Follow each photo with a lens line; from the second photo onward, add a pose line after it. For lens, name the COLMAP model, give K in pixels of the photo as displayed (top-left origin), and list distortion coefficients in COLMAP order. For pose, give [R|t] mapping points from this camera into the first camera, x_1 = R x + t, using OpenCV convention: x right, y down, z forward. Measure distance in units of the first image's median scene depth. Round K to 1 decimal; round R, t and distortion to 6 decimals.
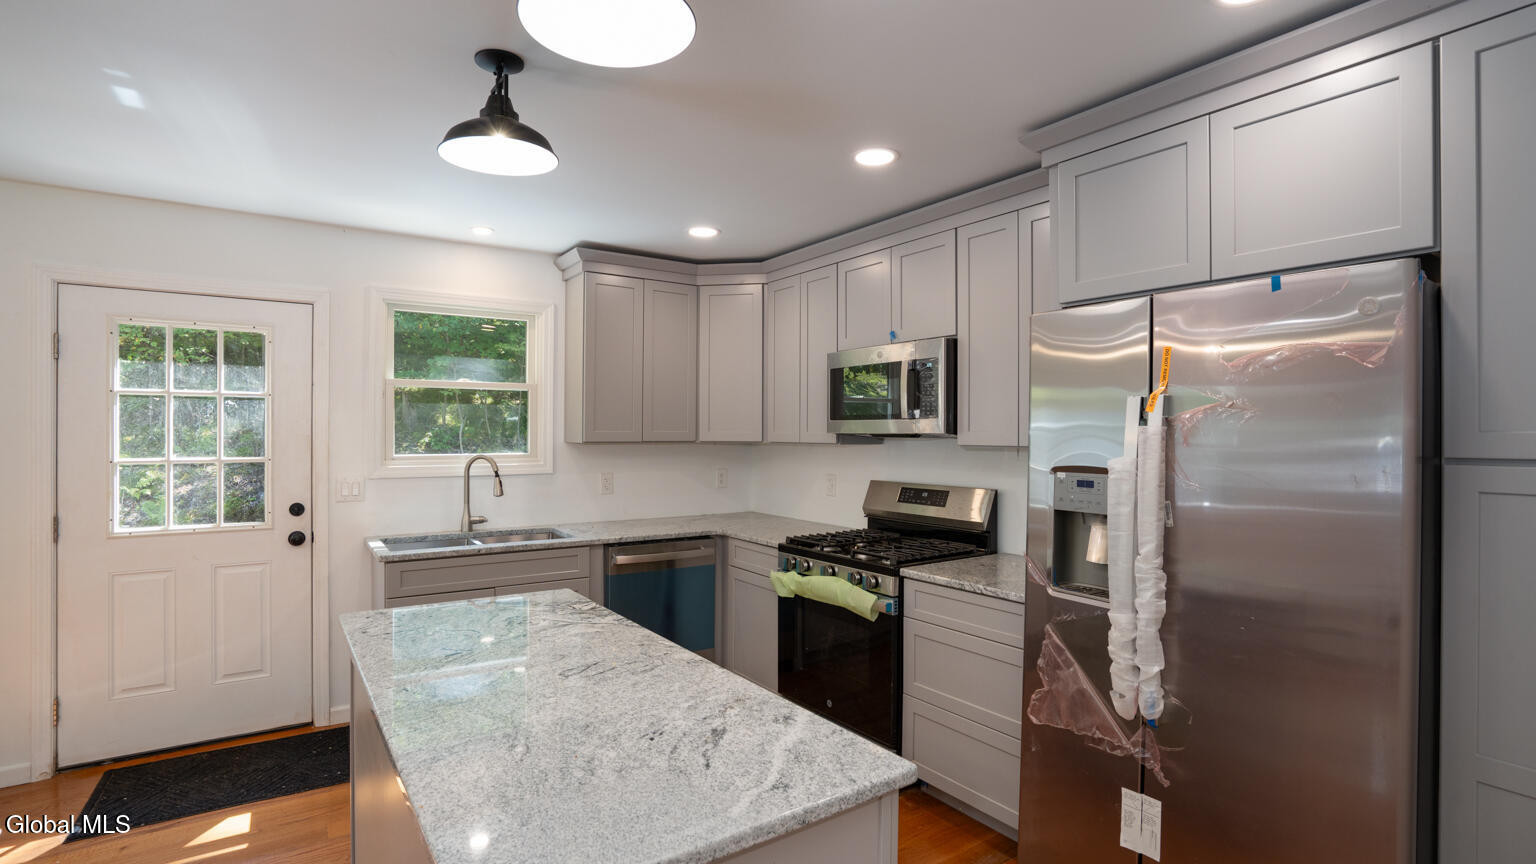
lens RADIAL K [[729.2, 0, 766.7], [0, 729.2, 434.2], [0, 0, 1]] dist [-0.010760, 0.000733]
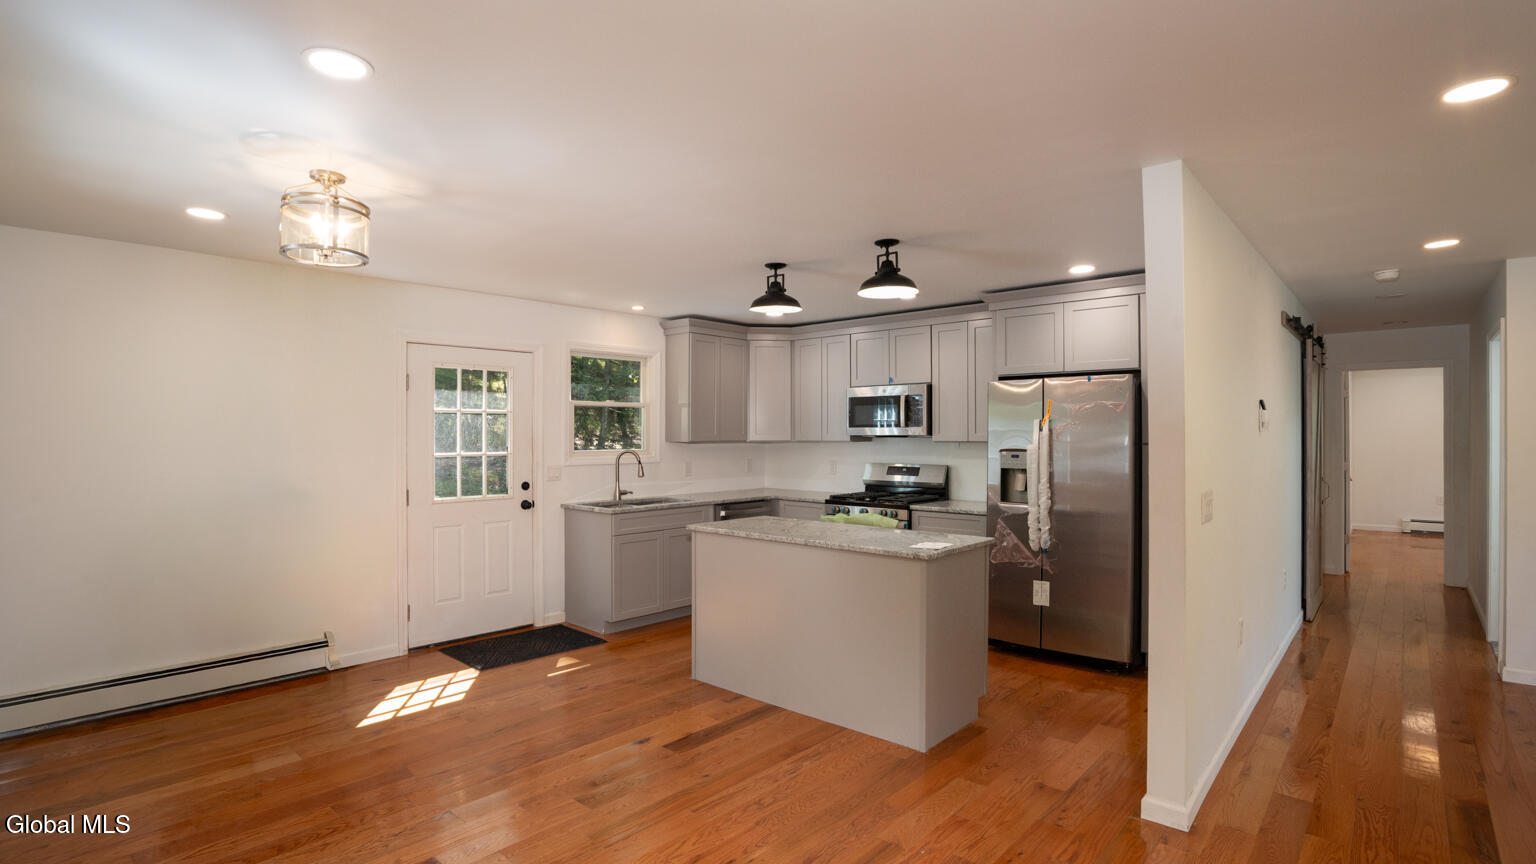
lens RADIAL K [[729.2, 0, 766.9], [0, 729.2, 431.4], [0, 0, 1]] dist [-0.010760, 0.000733]
pose [[0.973587, -0.002783, 0.228299, -0.563692], [0.004137, 0.999977, -0.005454, -0.001640], [-0.228279, 0.006255, 0.973576, -0.708014]]
